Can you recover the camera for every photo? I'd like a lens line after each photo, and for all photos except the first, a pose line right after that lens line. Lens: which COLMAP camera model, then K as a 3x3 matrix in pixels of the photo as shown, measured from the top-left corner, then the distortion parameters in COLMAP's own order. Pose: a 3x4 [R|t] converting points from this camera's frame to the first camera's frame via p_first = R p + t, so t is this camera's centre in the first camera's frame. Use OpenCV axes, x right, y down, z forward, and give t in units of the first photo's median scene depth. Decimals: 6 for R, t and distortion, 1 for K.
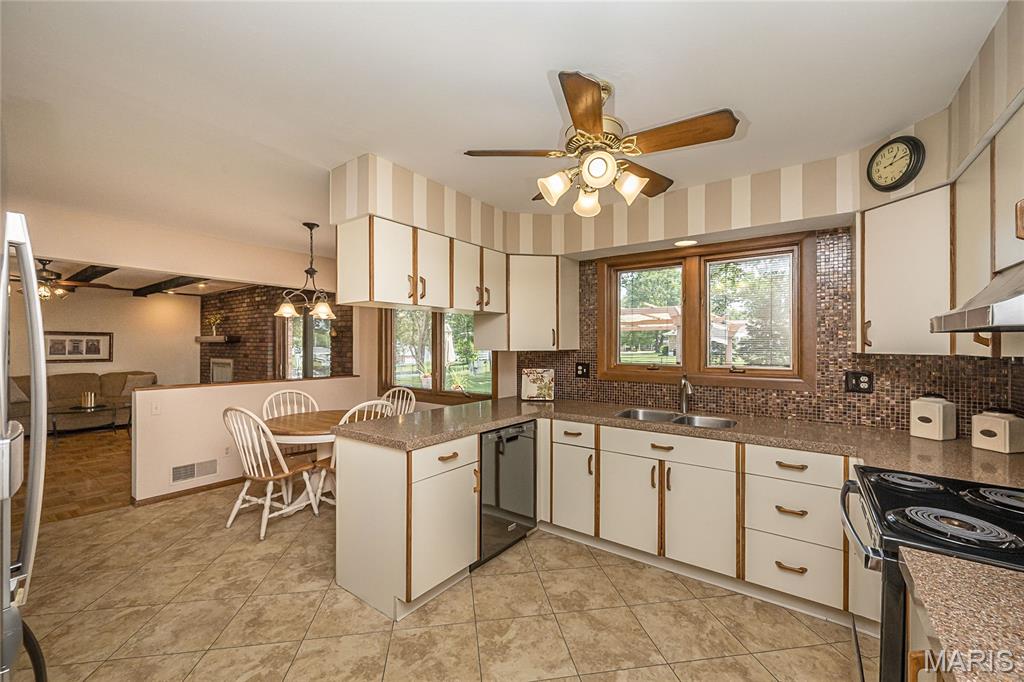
lens RADIAL K [[394.4, 0, 532.1], [0, 394.4, 348.4], [0, 0, 1]] dist [-0.002036, -0.000057]
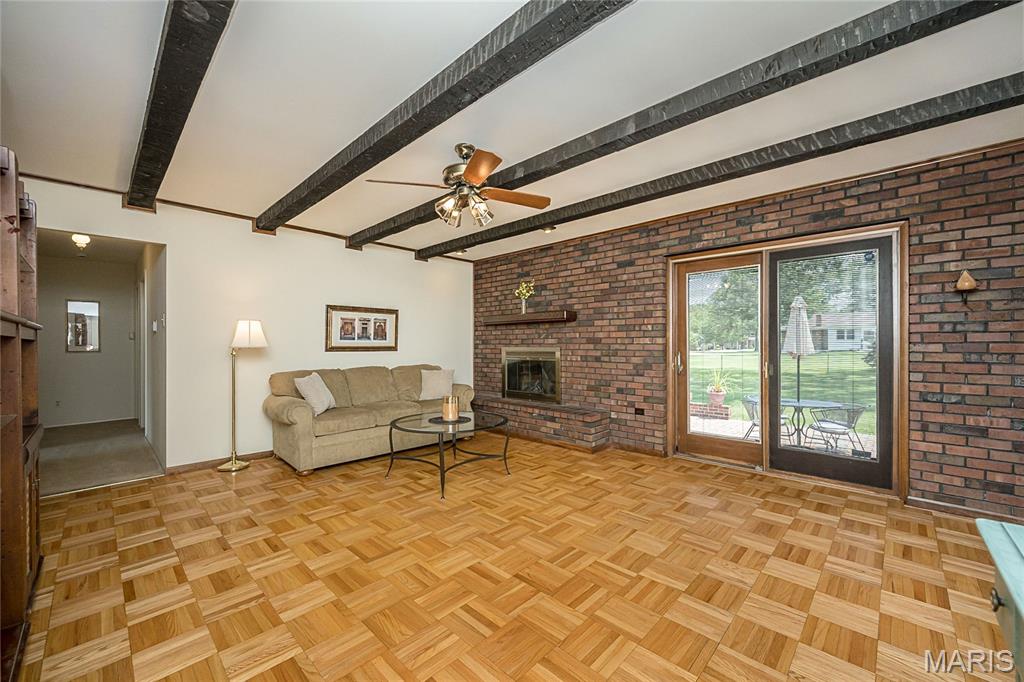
lens RADIAL K [[394.4, 0, 507.8], [0, 394.4, 343.9], [0, 0, 1]] dist [-0.002036, -0.000057]
pose [[0.986063, -0.004317, -0.166319, -0.792756], [0.002052, 0.999903, -0.013791, 0.033741], [0.166362, 0.013257, 0.985976, 0.348063]]
